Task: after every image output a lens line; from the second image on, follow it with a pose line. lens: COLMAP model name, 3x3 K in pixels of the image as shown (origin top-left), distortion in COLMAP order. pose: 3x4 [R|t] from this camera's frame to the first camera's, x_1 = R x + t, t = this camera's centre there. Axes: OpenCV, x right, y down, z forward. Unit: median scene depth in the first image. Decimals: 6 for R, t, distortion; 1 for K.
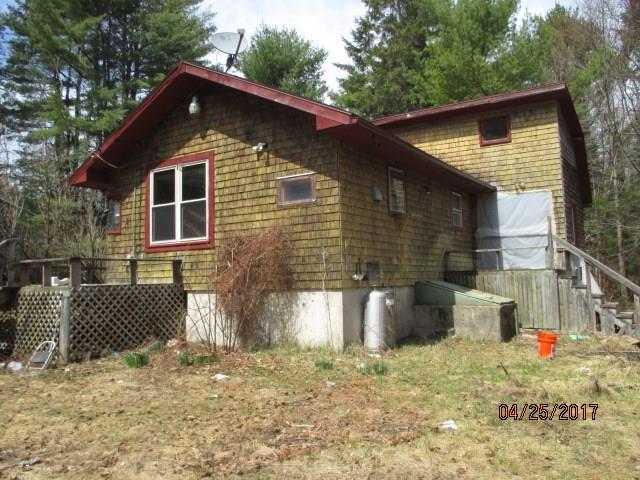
lens RADIAL K [[538.8, 0, 316.8], [0, 538.8, 240.1], [0, 0, 1]] dist [-0.031093, 0.001829]
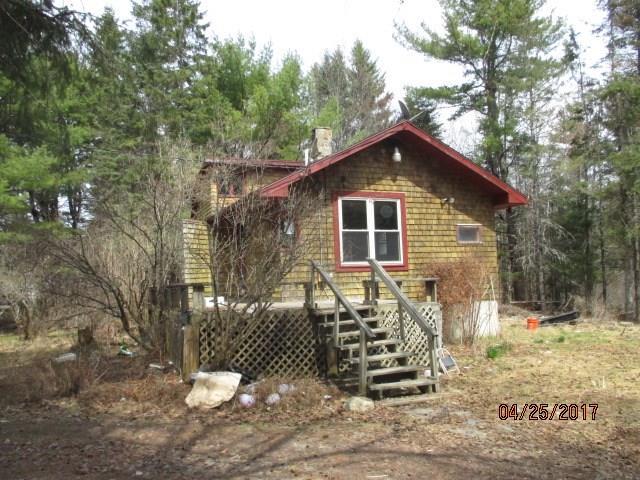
lens RADIAL K [[538.8, 0, 324.3], [0, 538.8, 243.4], [0, 0, 1]] dist [-0.031093, 0.001829]
pose [[0.552133, 0.060713, 0.831542, -1.340349], [-0.049060, 0.997983, -0.040290, 0.011543], [-0.832311, -0.018550, 0.553998, 0.448299]]
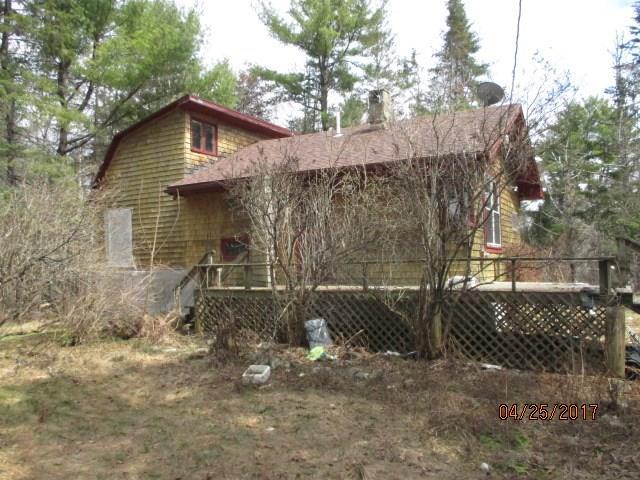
lens RADIAL K [[538.8, 0, 320.8], [0, 538.8, 240.9], [0, 0, 1]] dist [-0.031093, 0.001829]
pose [[-0.065446, 0.068874, 0.995476, -1.401346], [-0.071615, 0.994718, -0.073530, 0.105826], [-0.995283, -0.076103, -0.060168, 1.475455]]
